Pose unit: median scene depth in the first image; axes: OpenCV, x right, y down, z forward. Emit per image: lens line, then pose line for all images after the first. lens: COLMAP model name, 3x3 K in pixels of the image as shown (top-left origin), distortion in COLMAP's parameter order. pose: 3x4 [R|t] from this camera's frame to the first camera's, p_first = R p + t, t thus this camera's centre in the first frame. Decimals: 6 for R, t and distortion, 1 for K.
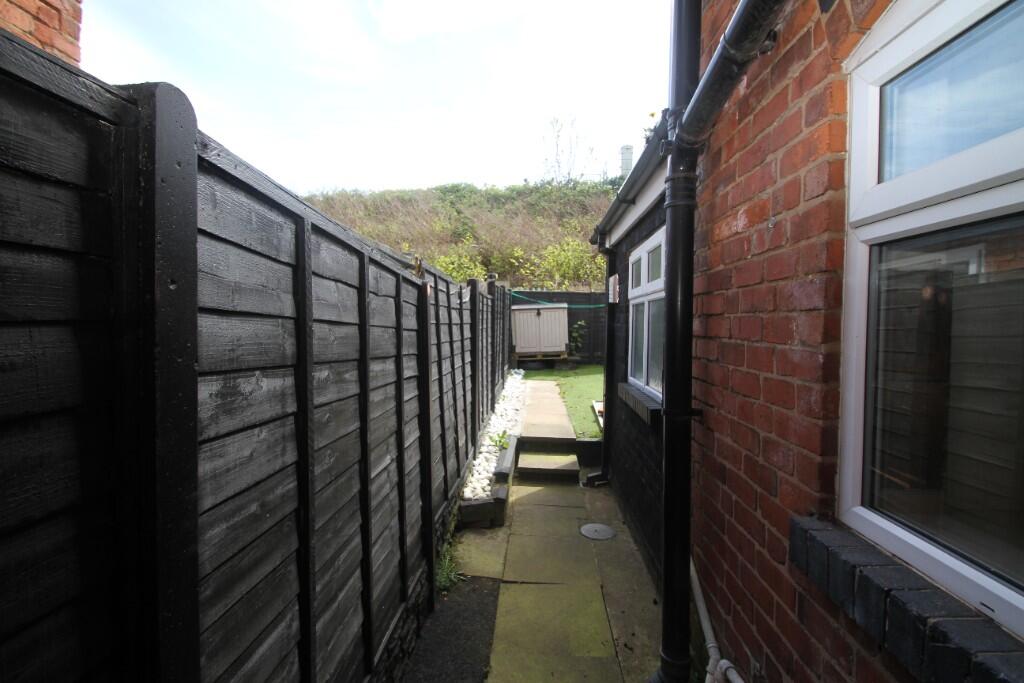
lens RADIAL K [[476.2, 0, 508.7], [0, 476.2, 337.0], [0, 0, 1]] dist [-0.000943, -0.000047]
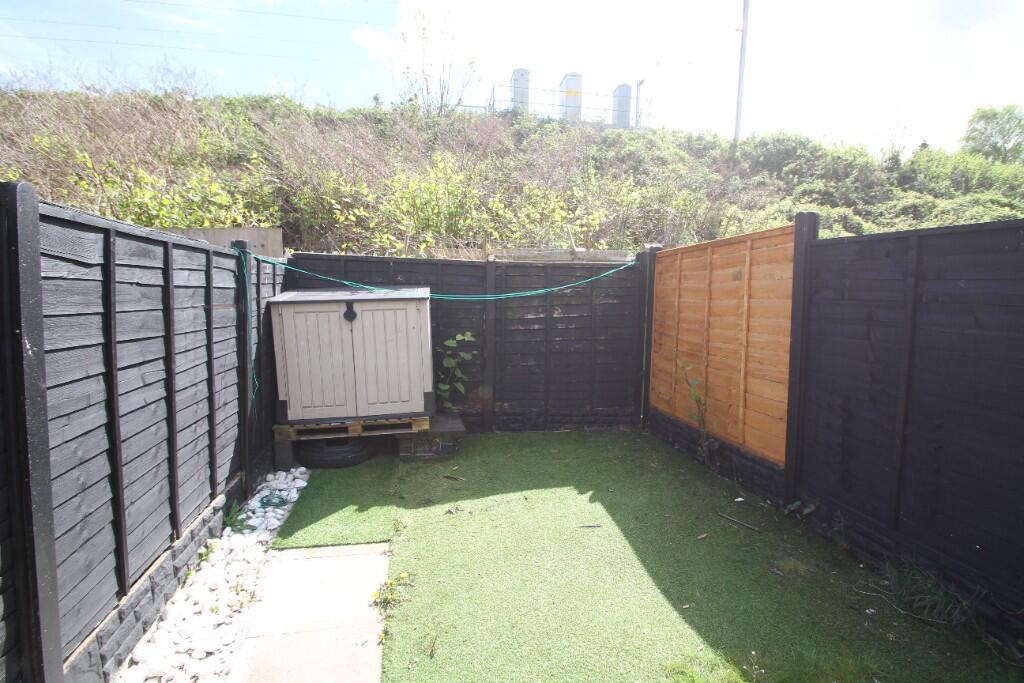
lens RADIAL K [[476.2, 0, 508.7], [0, 476.2, 337.0], [0, 0, 1]] dist [-0.000943, -0.000047]
pose [[0.967051, -0.008727, 0.254434, 0.083697], [-0.001125, 0.999256, 0.038549, -0.044159], [-0.254581, -0.037565, 0.966322, 0.586379]]
